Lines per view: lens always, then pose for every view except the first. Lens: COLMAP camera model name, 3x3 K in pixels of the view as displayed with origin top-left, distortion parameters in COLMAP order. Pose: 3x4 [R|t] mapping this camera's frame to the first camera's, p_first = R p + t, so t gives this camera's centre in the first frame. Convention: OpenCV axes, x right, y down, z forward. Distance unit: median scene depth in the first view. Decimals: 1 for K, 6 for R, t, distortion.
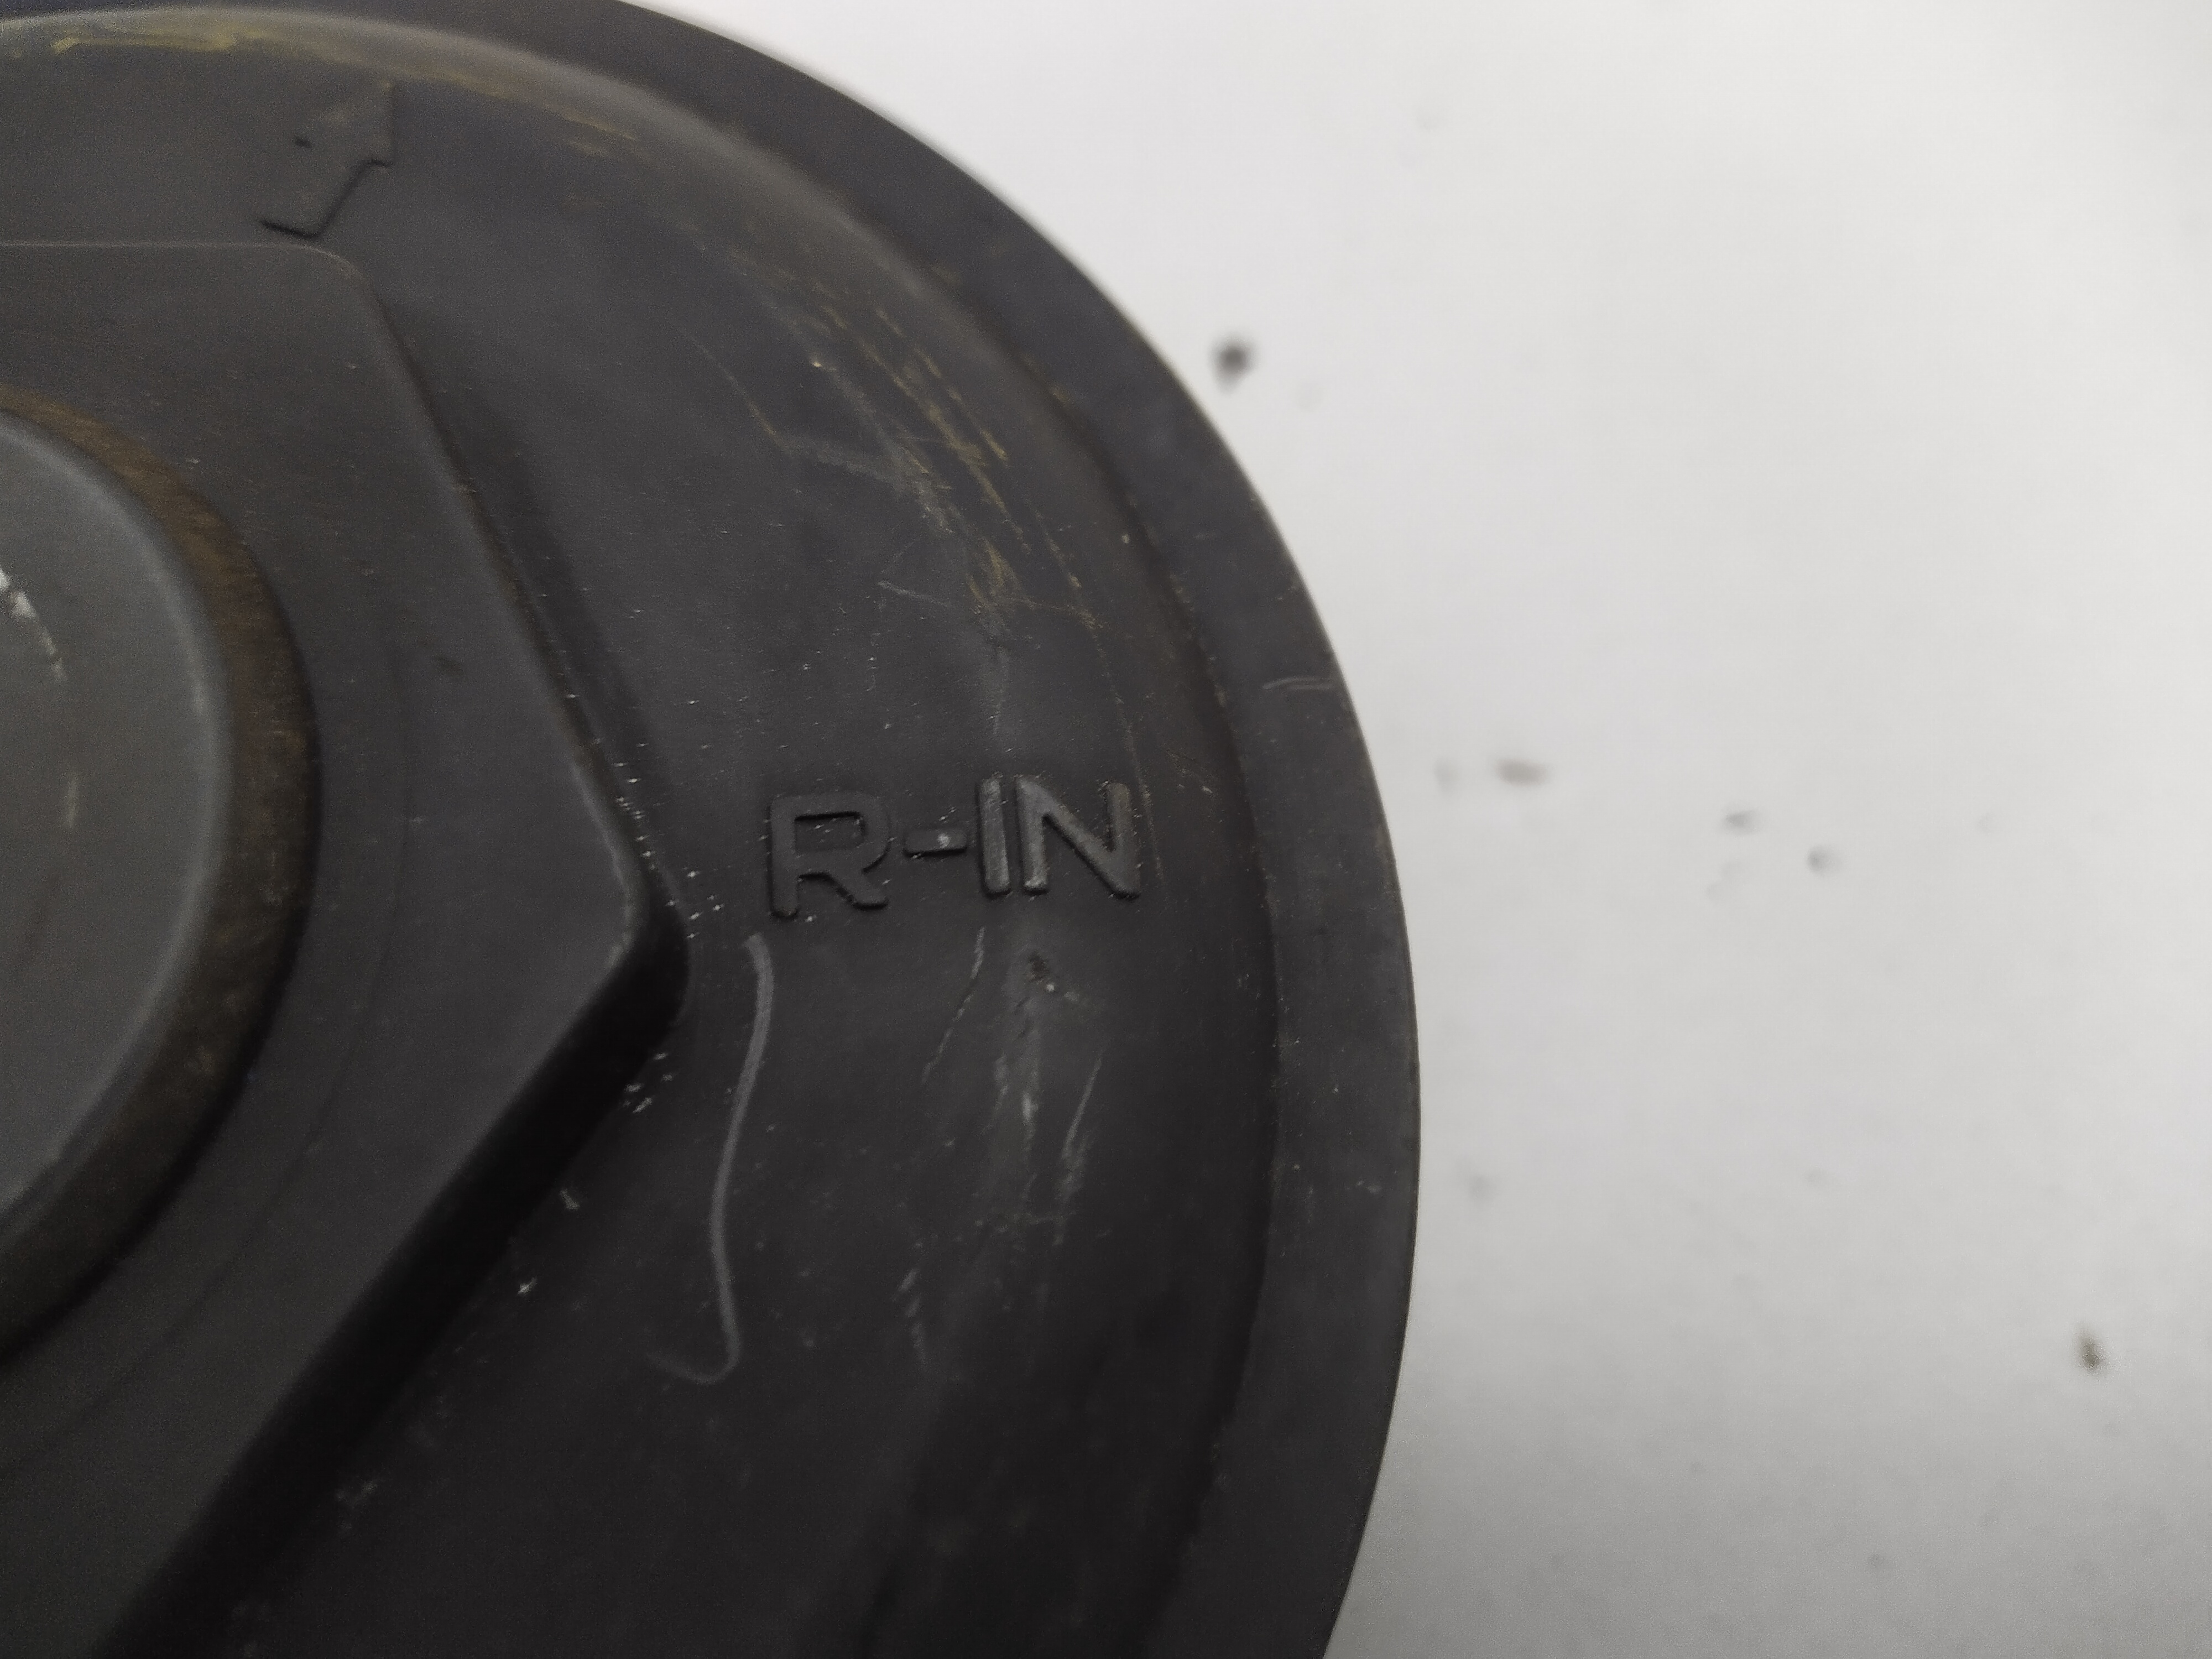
lens RADIAL K [[1578.6, 0, 1106.0], [0, 1578.6, 829.5], [0, 0, 1]] dist [-0.058025, -0.000641]
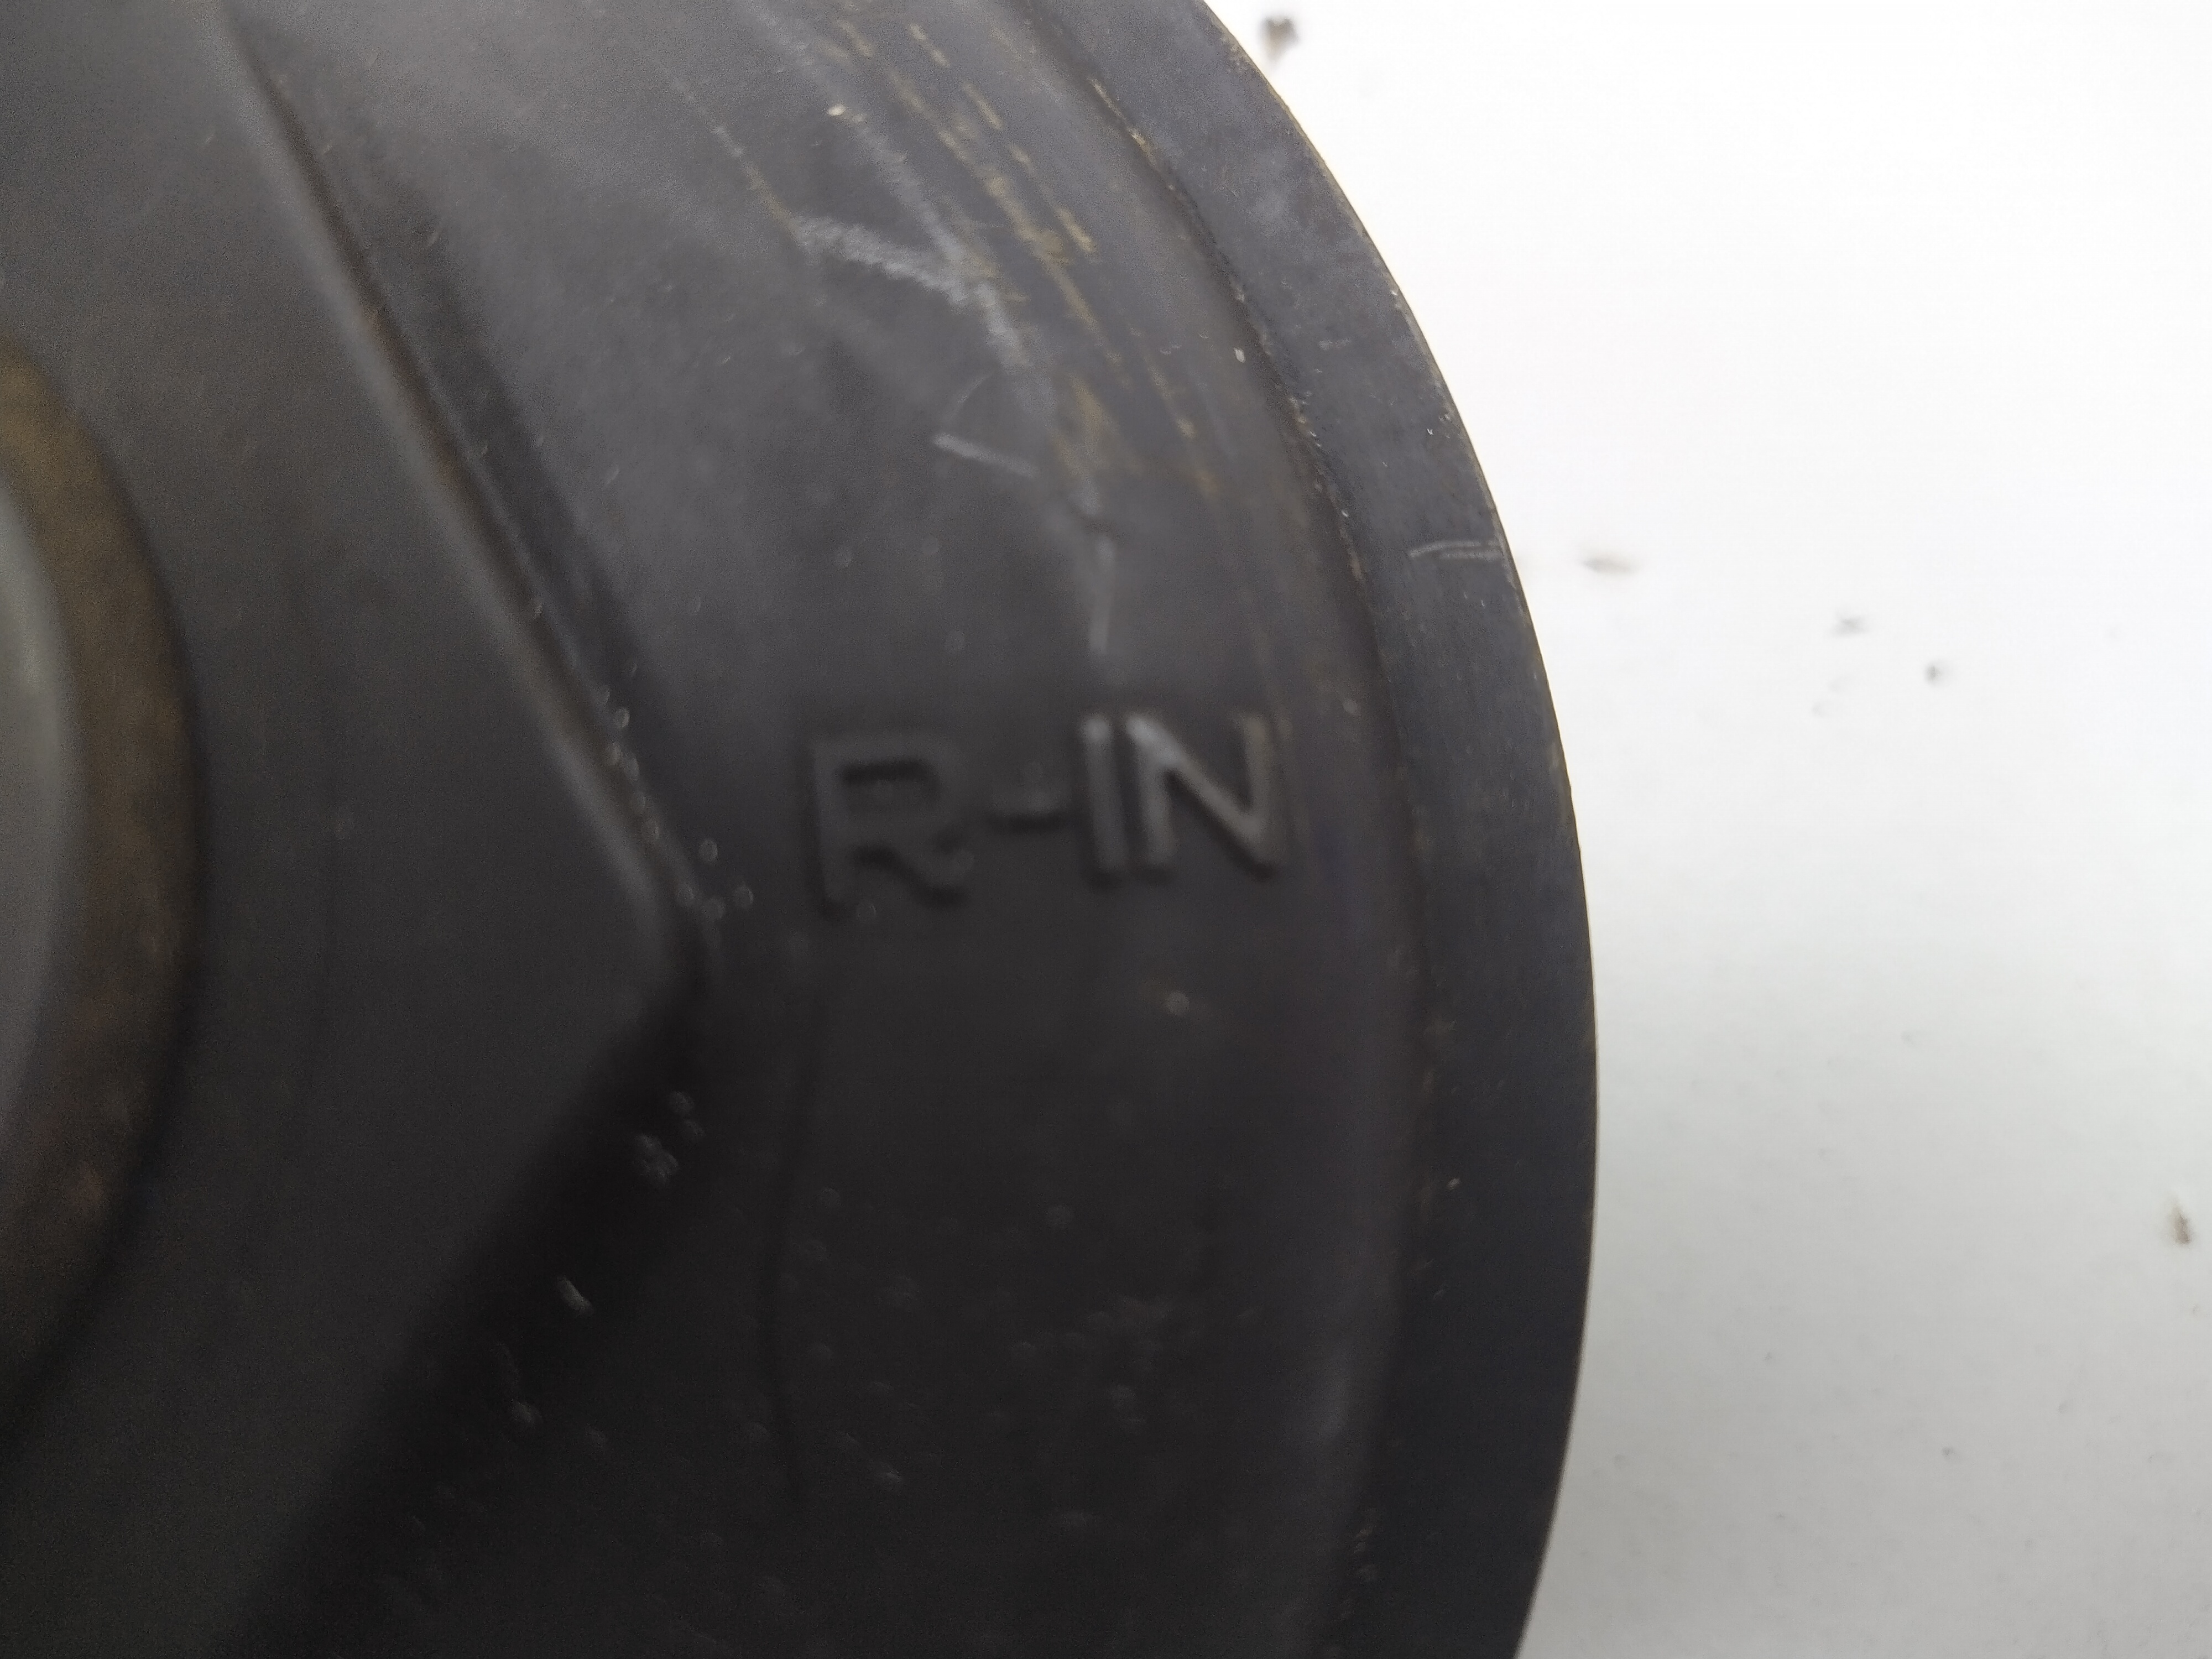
lens RADIAL K [[1723.3, 0, 1106.0], [0, 1723.3, 829.5], [0, 0, 1]] dist [-0.001676, -0.103133]
pose [[0.999336, 0.009322, 0.035236, -0.086334], [-0.015451, 0.983931, 0.177881, -0.114273], [-0.033011, -0.178307, 0.983421, 0.149257]]
